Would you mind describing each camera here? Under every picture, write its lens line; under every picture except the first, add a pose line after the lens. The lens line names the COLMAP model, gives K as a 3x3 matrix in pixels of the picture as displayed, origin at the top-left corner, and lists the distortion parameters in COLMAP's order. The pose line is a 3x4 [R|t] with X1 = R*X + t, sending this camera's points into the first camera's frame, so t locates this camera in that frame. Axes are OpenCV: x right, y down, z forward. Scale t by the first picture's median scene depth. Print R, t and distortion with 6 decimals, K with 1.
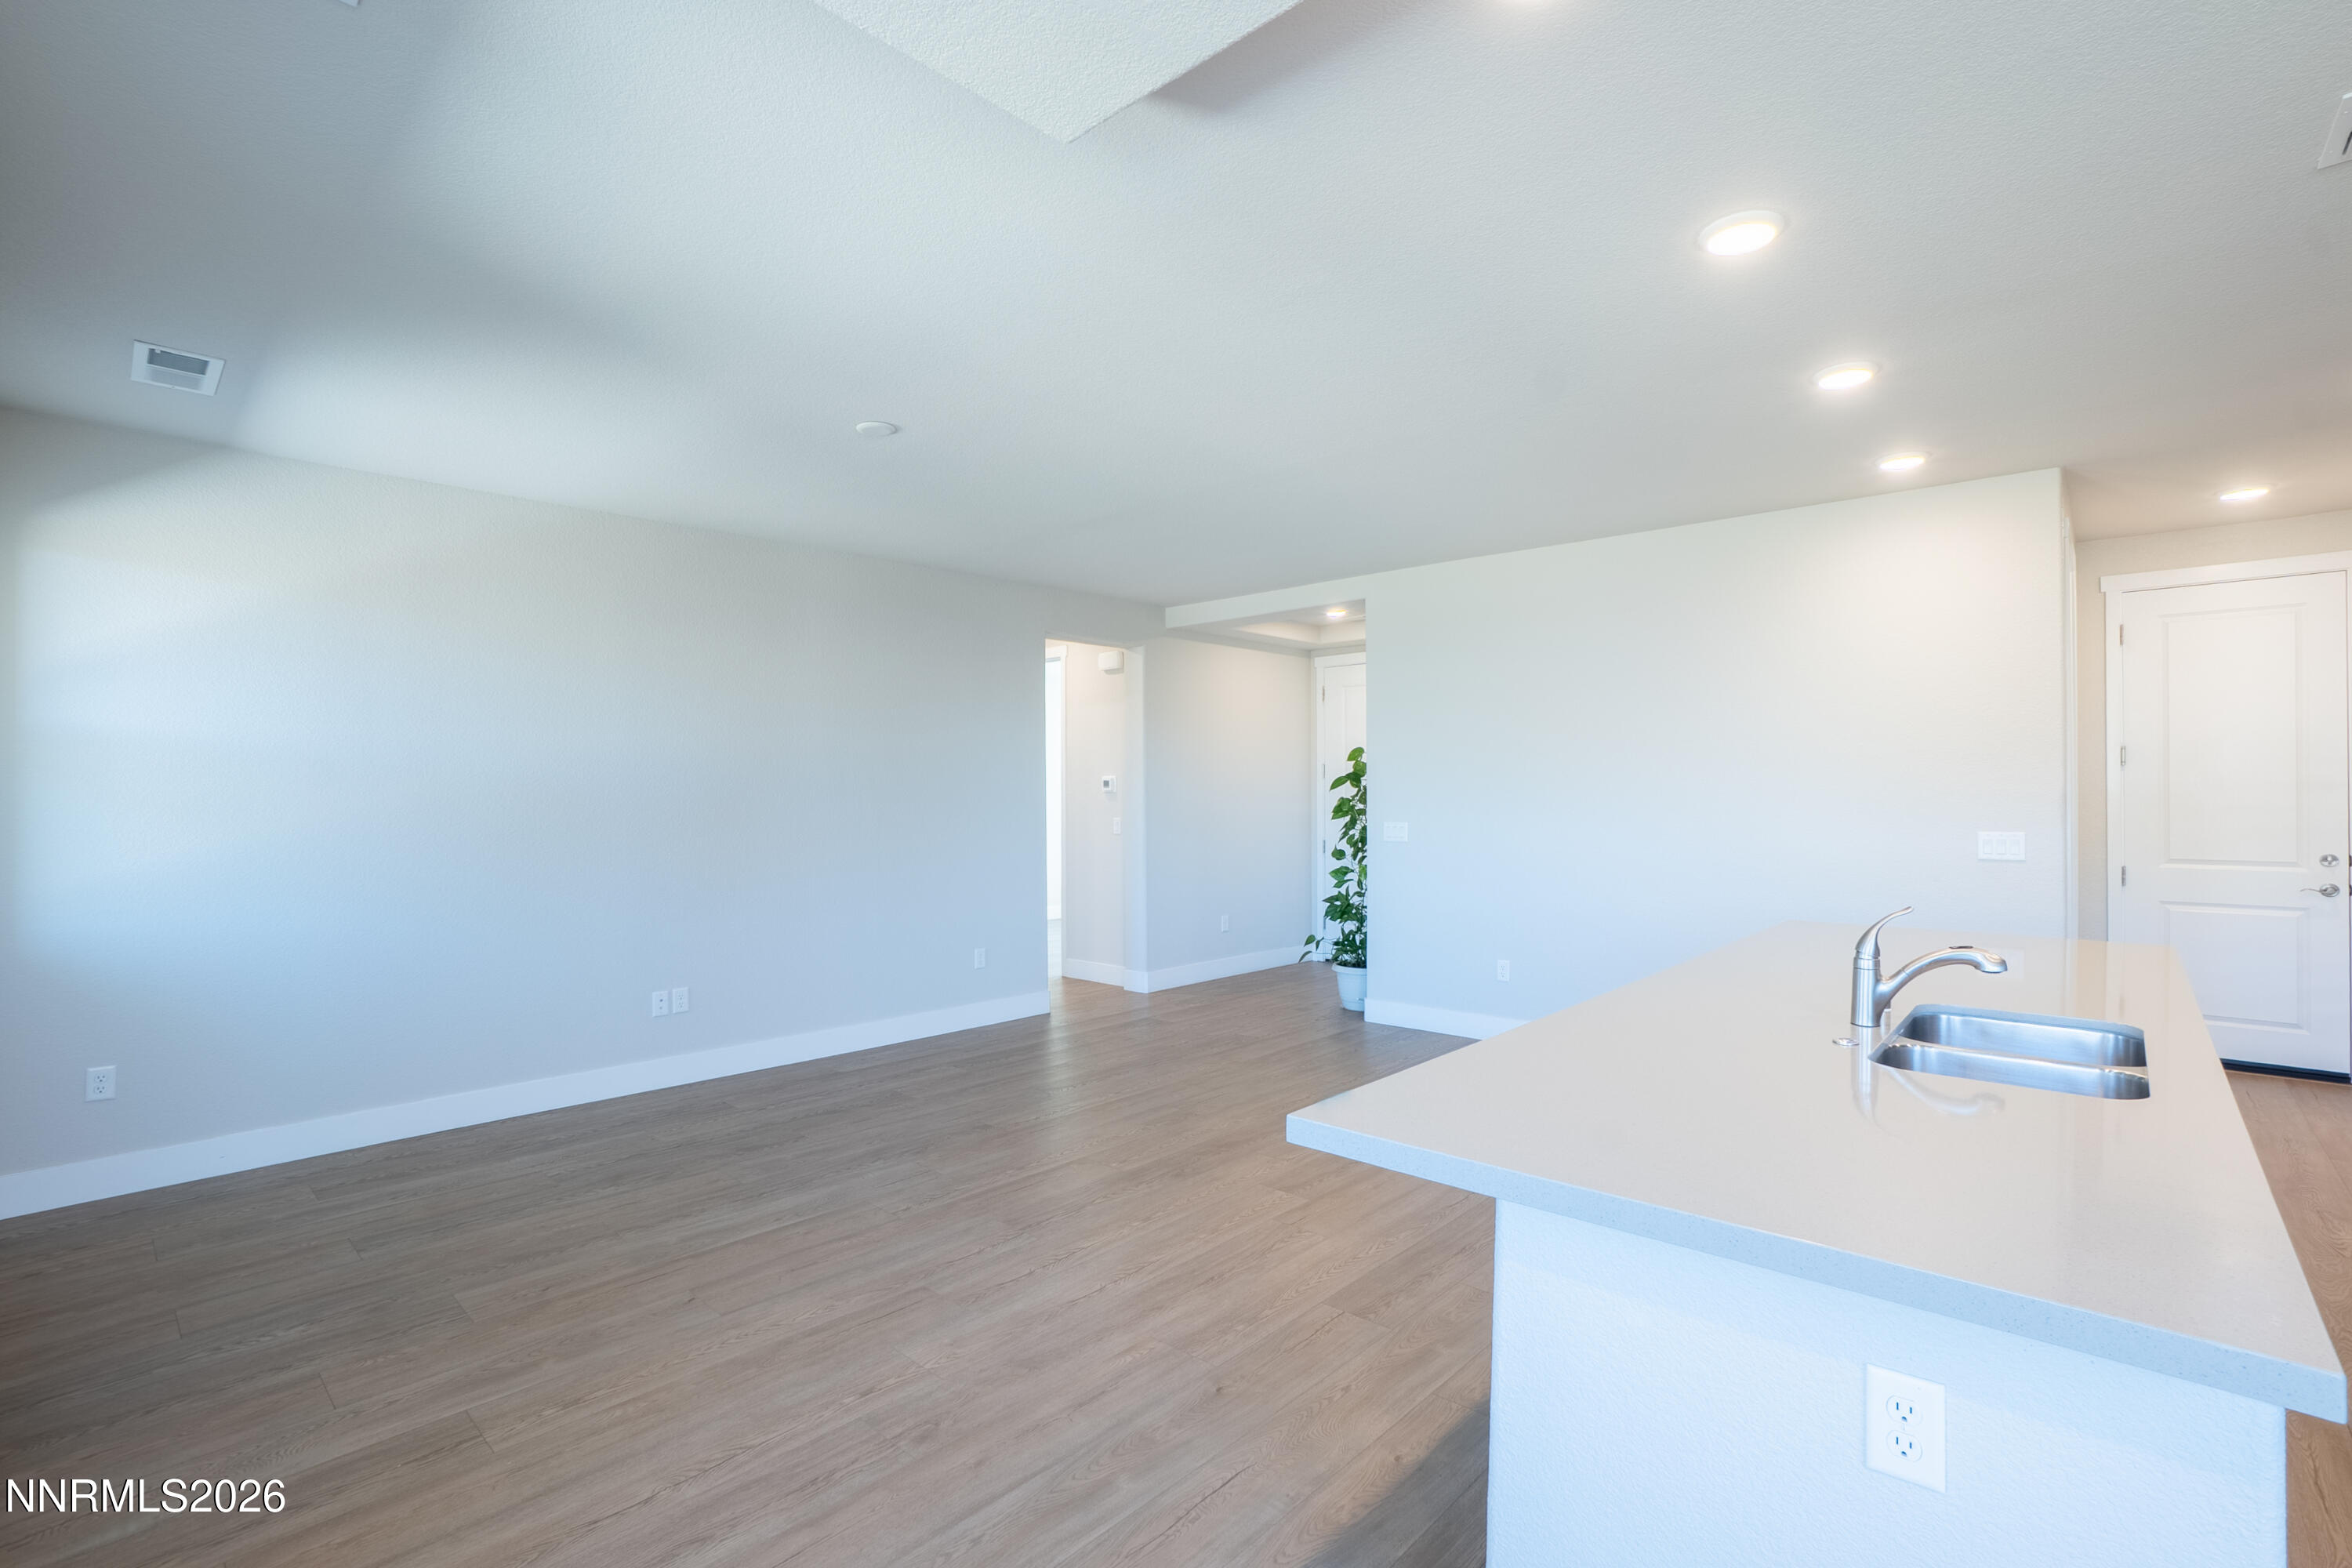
lens RADIAL K [[1059.7, 0, 1160.0], [0, 1059.7, 788.4], [0, 0, 1]] dist [-0.039311, 0.010862]
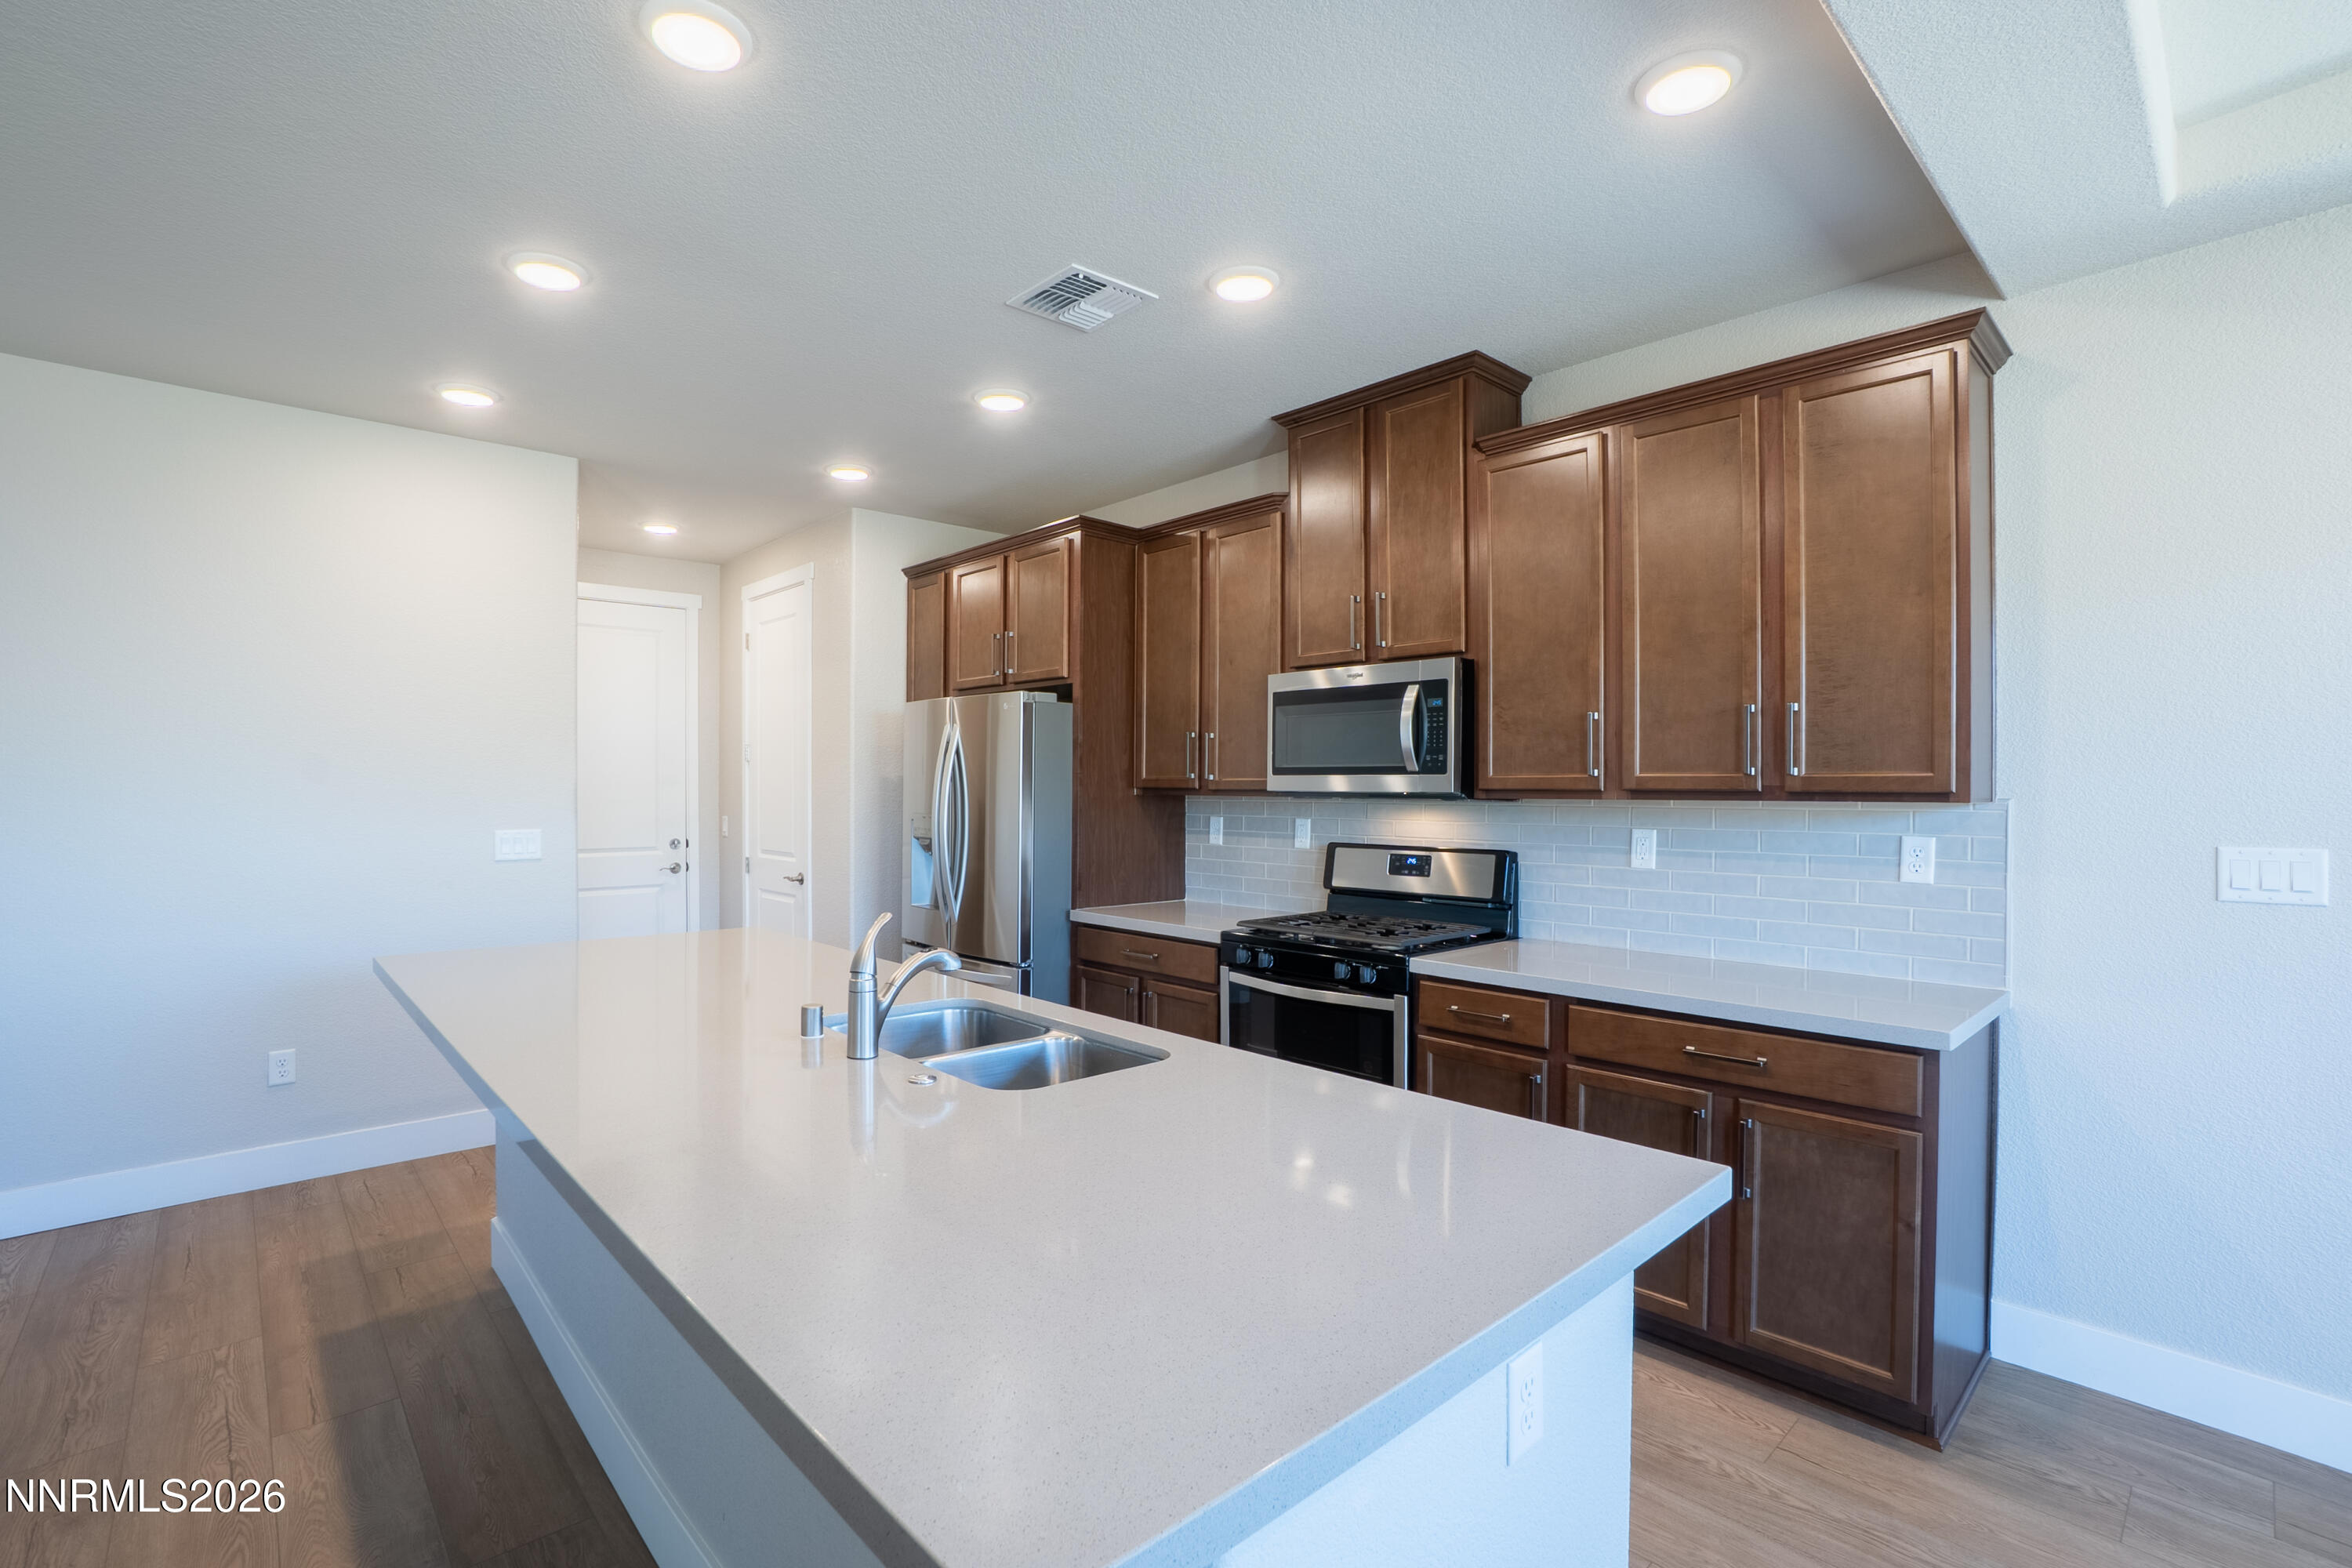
lens RADIAL K [[1059.7, 0, 1197.4], [0, 1059.7, 781.0], [0, 0, 1]] dist [-0.039311, 0.010862]
pose [[0.066925, 0.008713, 0.997720, -0.057681], [-0.006047, 0.999947, -0.008327, 0.001916], [-0.997740, -0.005476, 0.066974, 0.243930]]
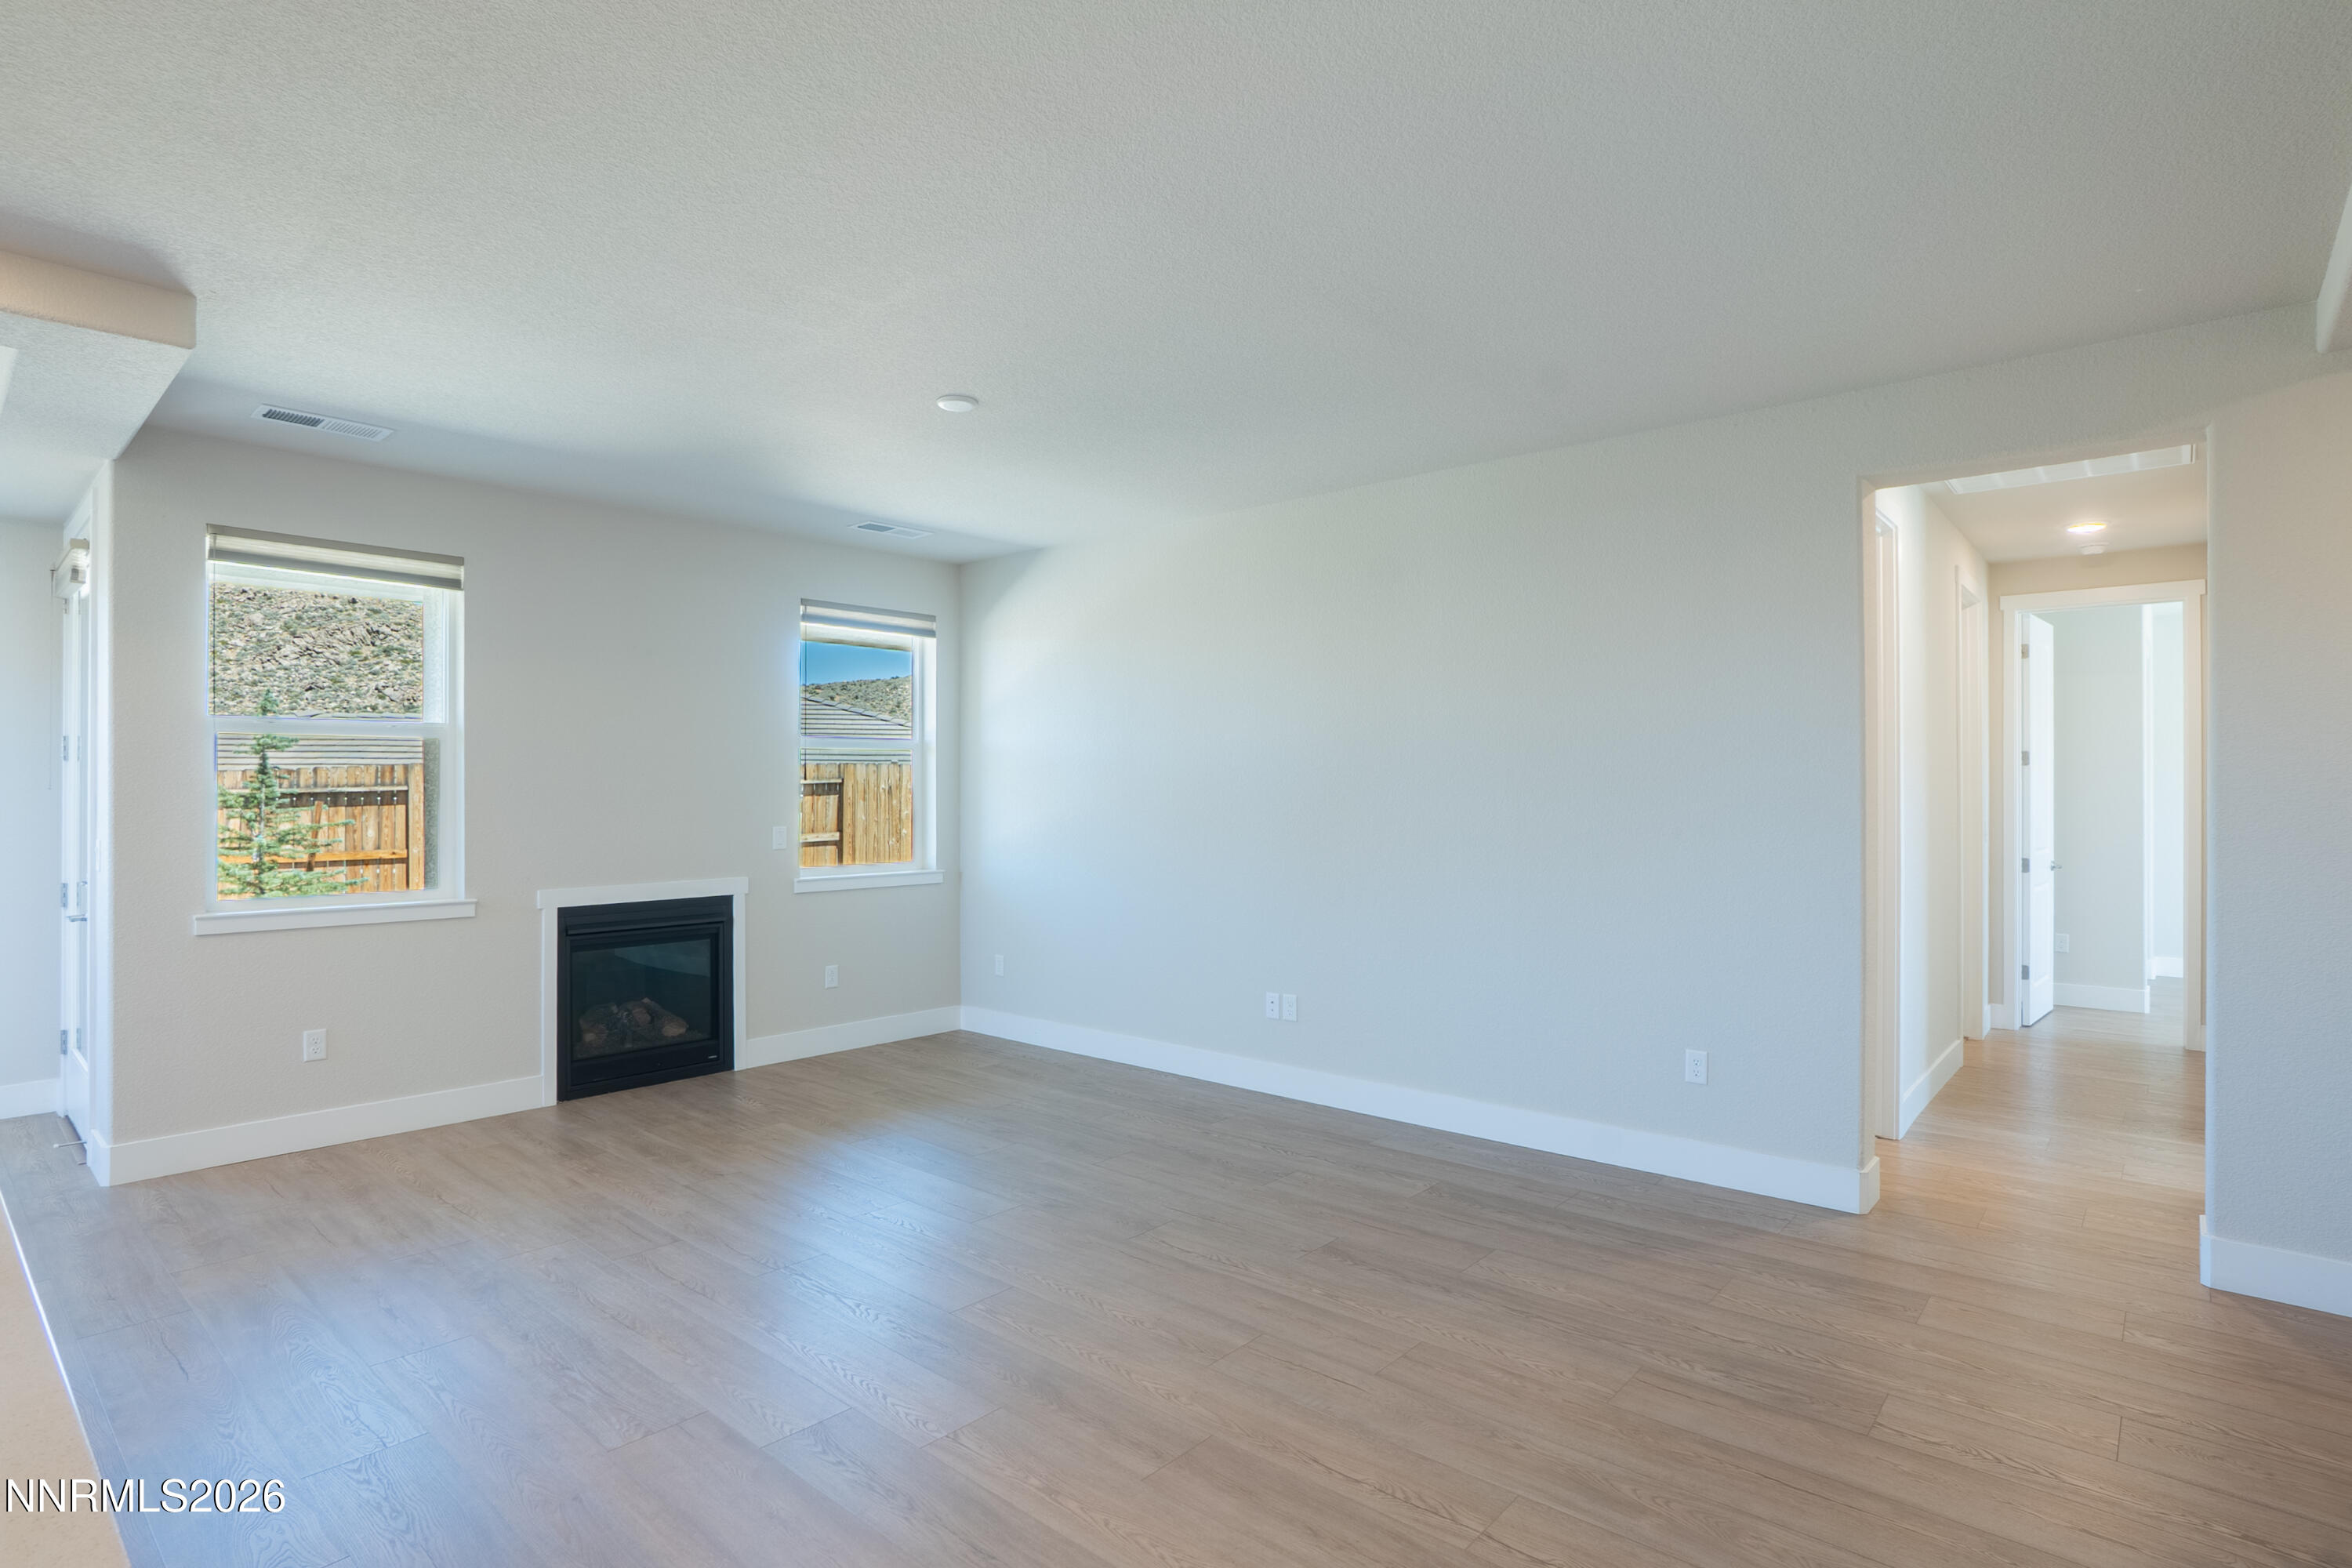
lens RADIAL K [[1189.7, 0, 1229.4], [0, 1189.7, 785.2], [0, 0, 1]] dist [-0.030831, 0.000497]
pose [[0.052655, -0.001165, -0.998612, 0.488942], [0.002755, 0.999996, -0.001021, 0.001563], [0.998609, -0.002697, 0.052658, 0.715889]]
